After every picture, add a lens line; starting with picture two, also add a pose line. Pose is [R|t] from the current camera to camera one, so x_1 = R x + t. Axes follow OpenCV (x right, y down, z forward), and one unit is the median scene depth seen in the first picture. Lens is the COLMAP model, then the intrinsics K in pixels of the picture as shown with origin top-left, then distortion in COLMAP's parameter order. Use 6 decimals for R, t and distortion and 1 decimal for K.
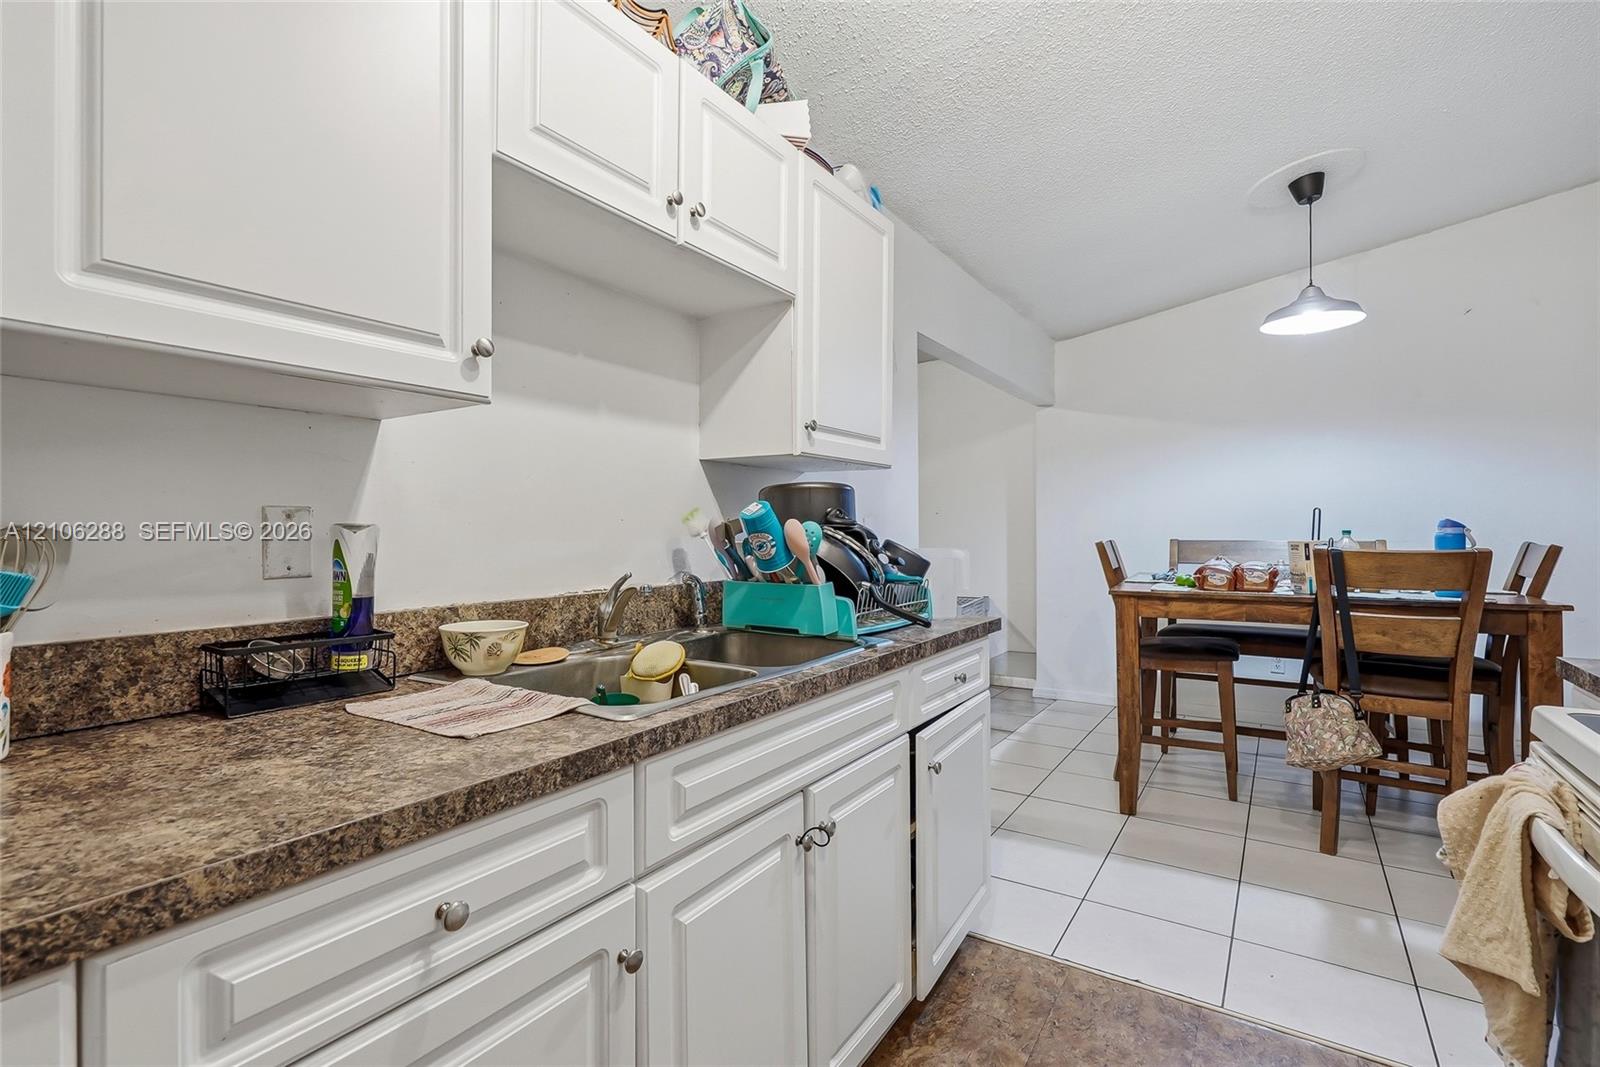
lens RADIAL K [[726.7, 0, 791.5], [0, 726.7, 534.5], [0, 0, 1]] dist [-0.000418, -0.000467]
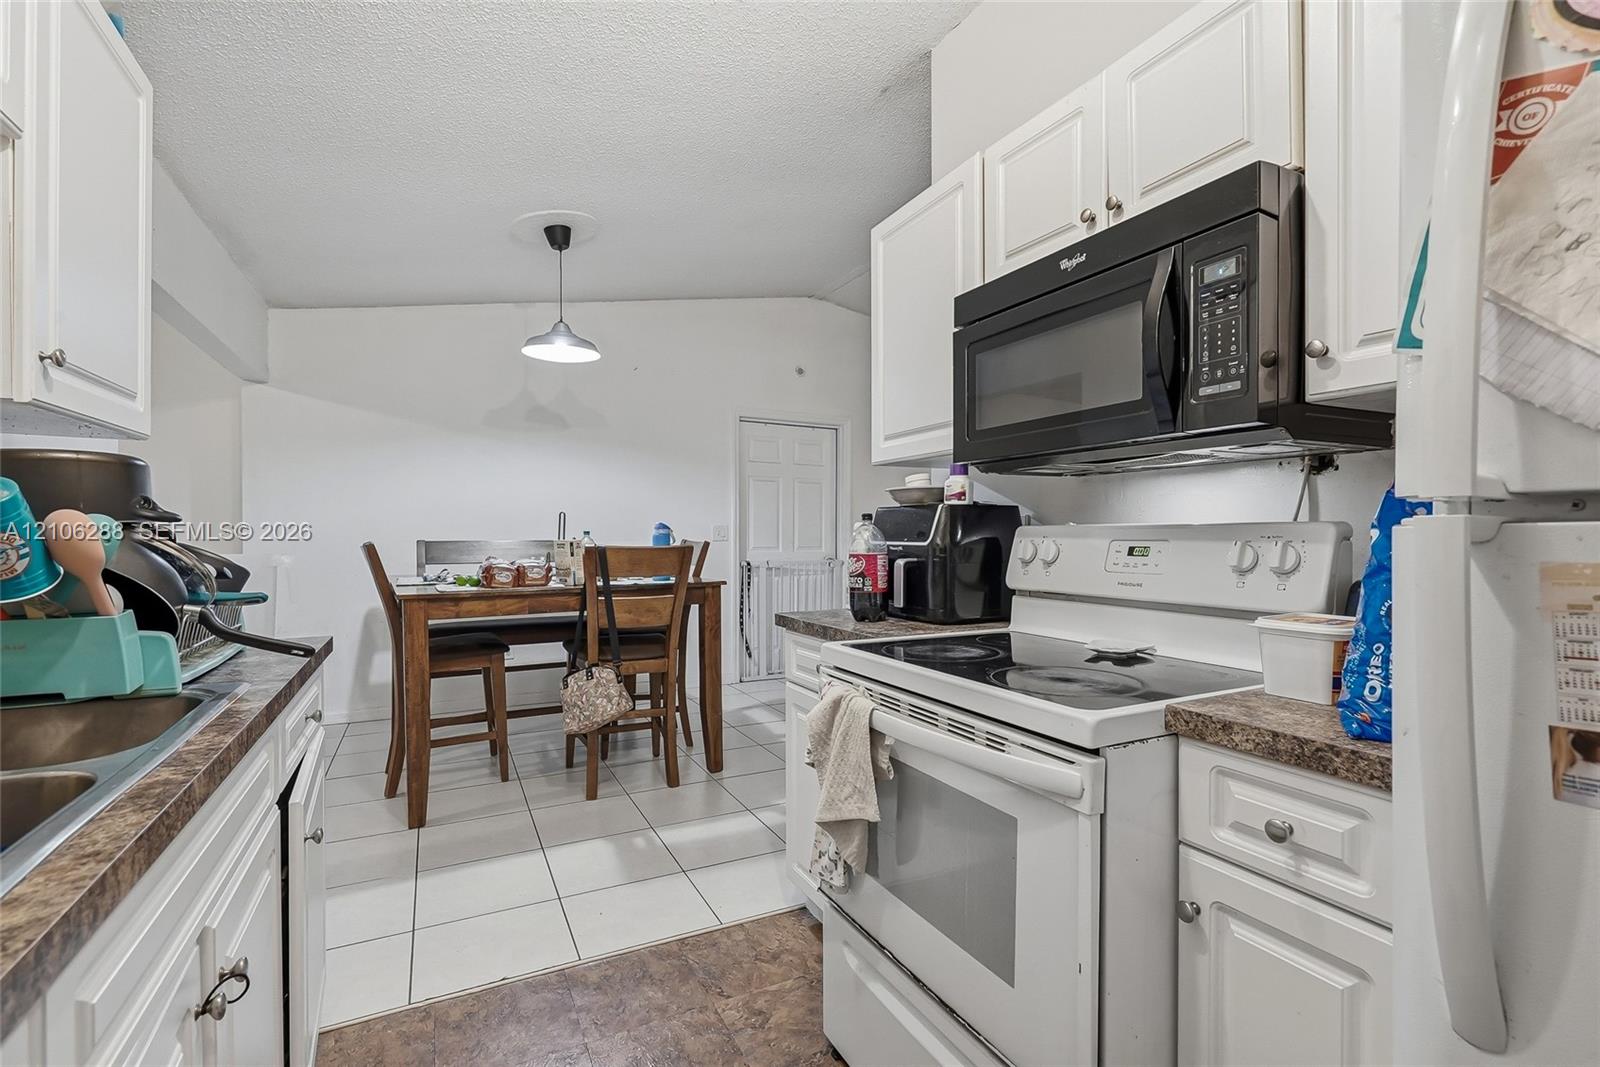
lens RADIAL K [[723.9, 0, 800.8], [0, 723.9, 542.2], [0, 0, 1]] dist [0.002334, 0.000337]
pose [[0.504445, -0.011992, 0.863361, -0.119651], [0.004506, 0.999926, 0.011256, 0.000790], [-0.863432, -0.001788, 0.504462, 0.096325]]
